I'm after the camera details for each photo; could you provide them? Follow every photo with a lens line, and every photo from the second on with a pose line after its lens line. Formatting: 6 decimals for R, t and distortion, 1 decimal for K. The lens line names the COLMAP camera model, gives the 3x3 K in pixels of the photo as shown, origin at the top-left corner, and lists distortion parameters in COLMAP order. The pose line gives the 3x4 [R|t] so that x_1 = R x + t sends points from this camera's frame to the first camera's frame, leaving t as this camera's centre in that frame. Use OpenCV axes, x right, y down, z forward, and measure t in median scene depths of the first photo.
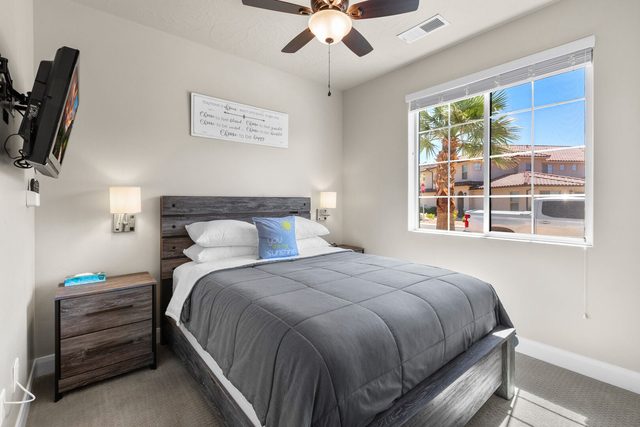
lens RADIAL K [[289.8, 0, 322.9], [0, 289.8, 207.3], [0, 0, 1]] dist [0.001013, 0.000572]
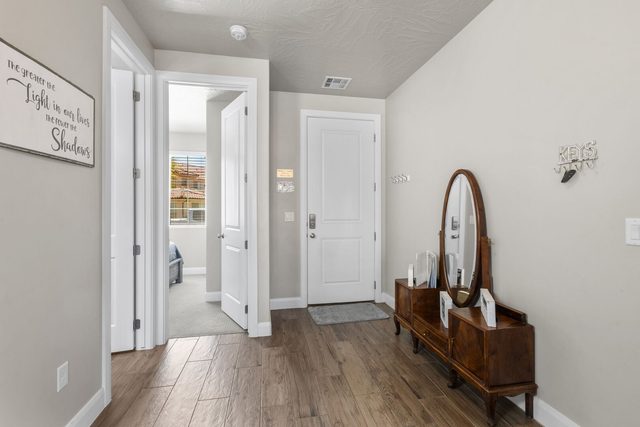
lens RADIAL K [[289.8, 0, 322.9], [0, 289.8, 207.3], [0, 0, 1]] dist [0.001013, 0.000572]
pose [[0.484680, 0.011888, 0.874611, -0.596385], [0.015101, 0.999645, -0.021956, 0.013504], [-0.874561, 0.023850, 0.484328, -0.816358]]
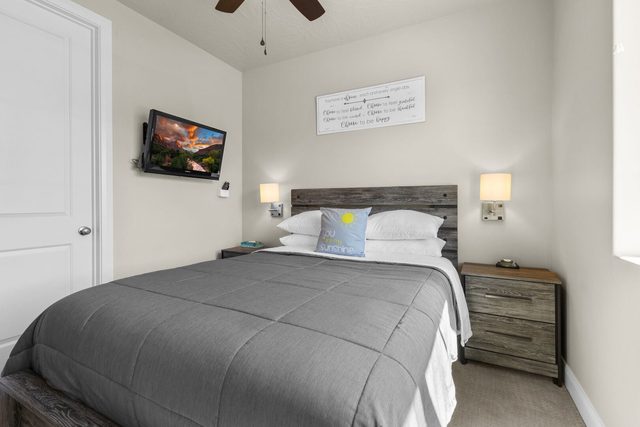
lens RADIAL K [[289.8, 0, 322.9], [0, 289.8, 207.3], [0, 0, 1]] dist [0.001013, 0.000572]
pose [[0.388825, 0.009952, -0.921258, 0.544863], [-0.019340, 0.999809, 0.002638, 0.026869], [0.921109, 0.016791, 0.388944, 0.539619]]
